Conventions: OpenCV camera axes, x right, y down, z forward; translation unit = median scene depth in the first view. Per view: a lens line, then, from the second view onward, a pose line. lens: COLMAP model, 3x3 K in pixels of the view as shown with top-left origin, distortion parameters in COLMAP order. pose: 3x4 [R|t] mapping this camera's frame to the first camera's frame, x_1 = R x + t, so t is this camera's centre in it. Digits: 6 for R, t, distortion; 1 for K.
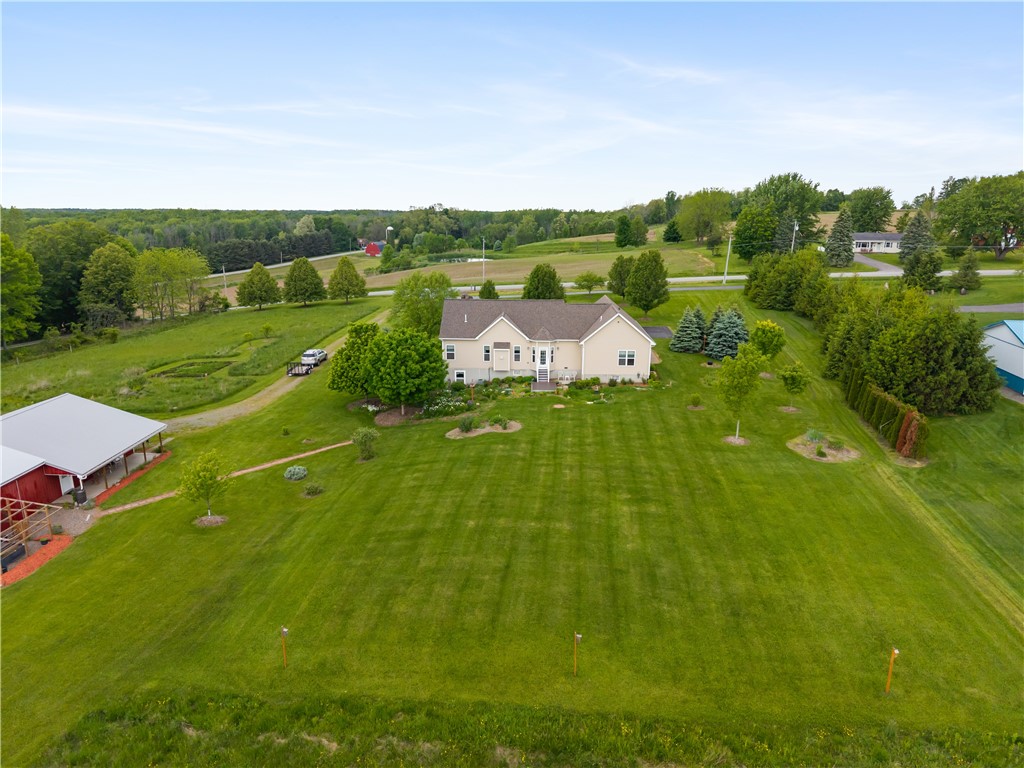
lens RADIAL K [[686.5, 0, 512.9], [0, 686.5, 385.7], [0, 0, 1]] dist [0.028606, -0.025369]
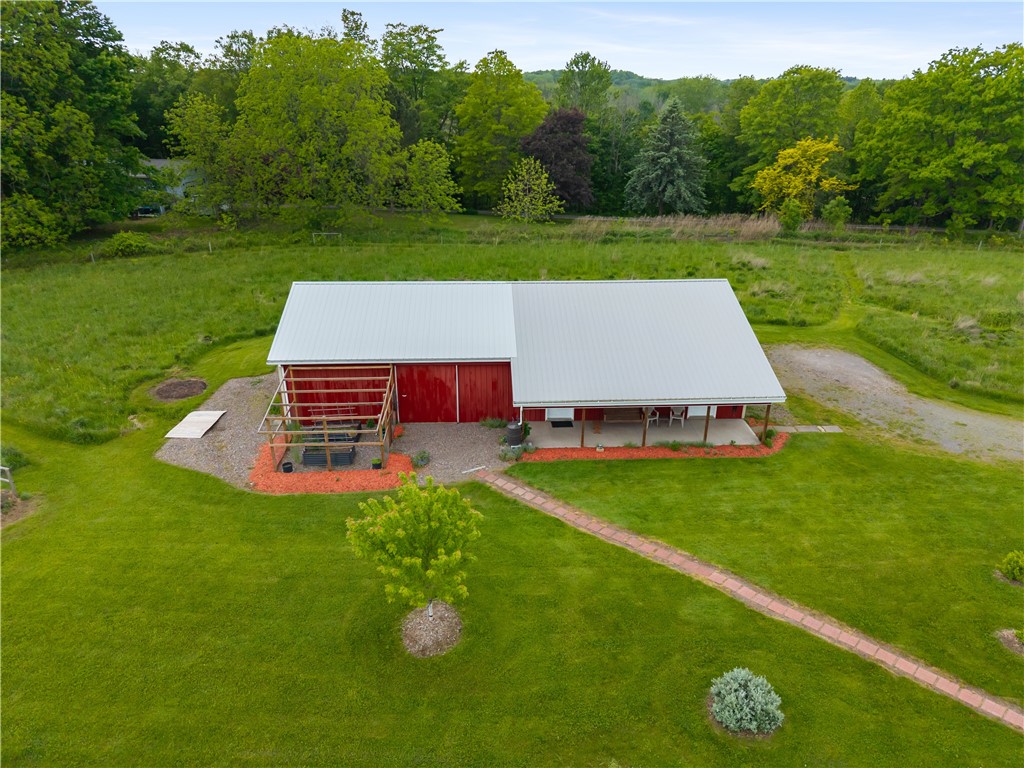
lens RADIAL K [[686.5, 0, 513.7], [0, 686.5, 380.3], [0, 0, 1]] dist [0.028606, -0.025369]
pose [[0.084297, 0.396163, -0.914302, -0.052281], [-0.256330, 0.895310, 0.364301, -0.048330], [0.962906, 0.203654, 0.177021, 0.446480]]
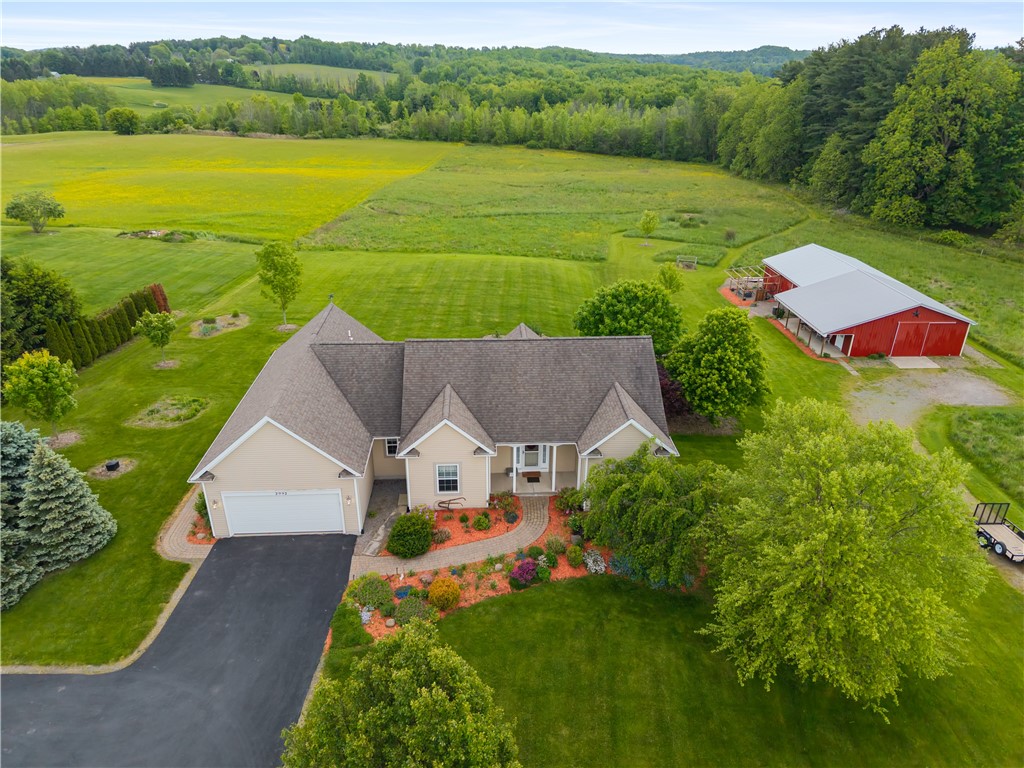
lens RADIAL K [[686.5, 0, 512.3], [0, 686.5, 384.4], [0, 0, 1]] dist [0.028606, -0.025369]
pose [[-0.995472, 0.030570, -0.090008, 0.038209], [-0.034762, 0.764219, 0.644019, -0.326574], [0.088473, 0.644232, -0.759696, 1.091686]]
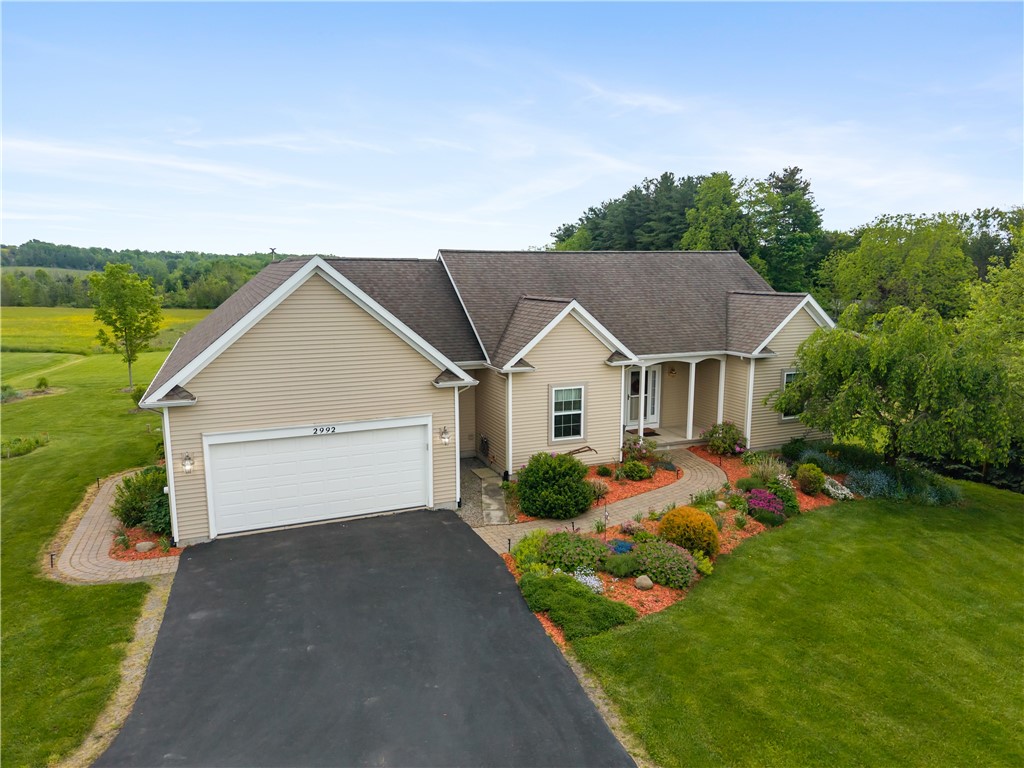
lens RADIAL K [[686.5, 0, 513.7], [0, 686.5, 385.2], [0, 0, 1]] dist [0.028606, -0.025369]
pose [[-0.906364, 0.070212, -0.416623, 0.147852], [-0.107873, 0.914954, 0.388872, -0.155284], [0.408494, 0.397402, -0.821708, 1.024154]]
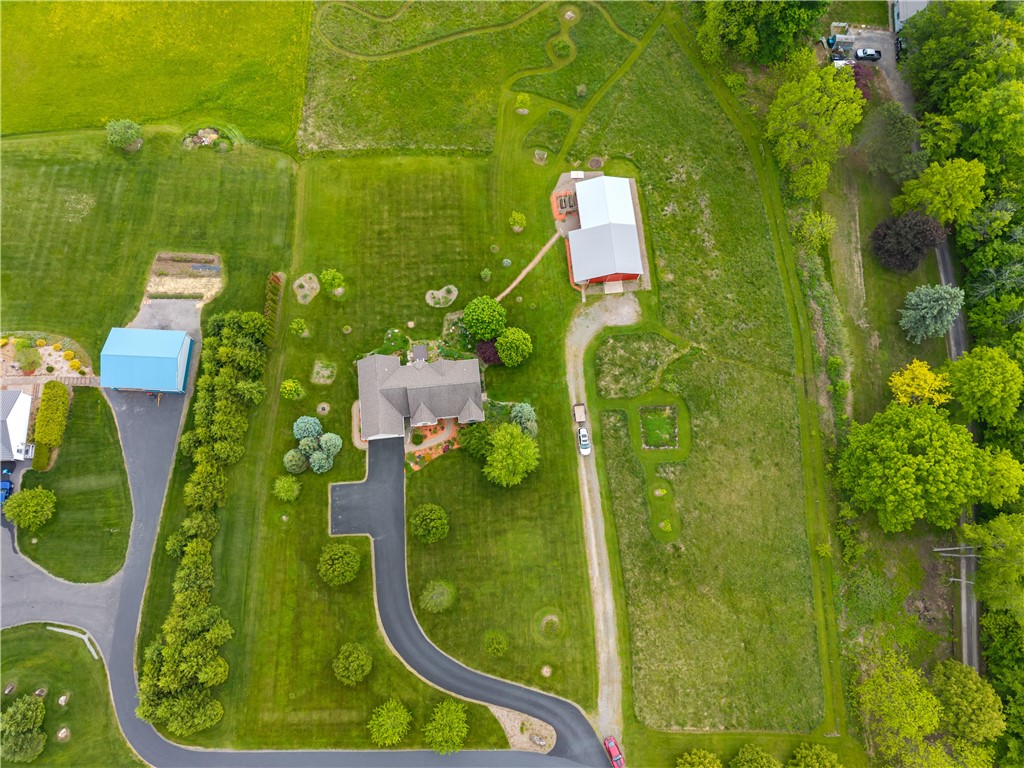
lens RADIAL K [[686.5, 0, 520.1], [0, 686.5, 384.6], [0, 0, 1]] dist [0.028606, -0.025369]
pose [[-0.987678, 0.135982, -0.077469, -0.048189], [-0.079106, -0.006671, 0.996844, -1.394924], [0.135036, 0.990689, 0.017345, 0.781514]]
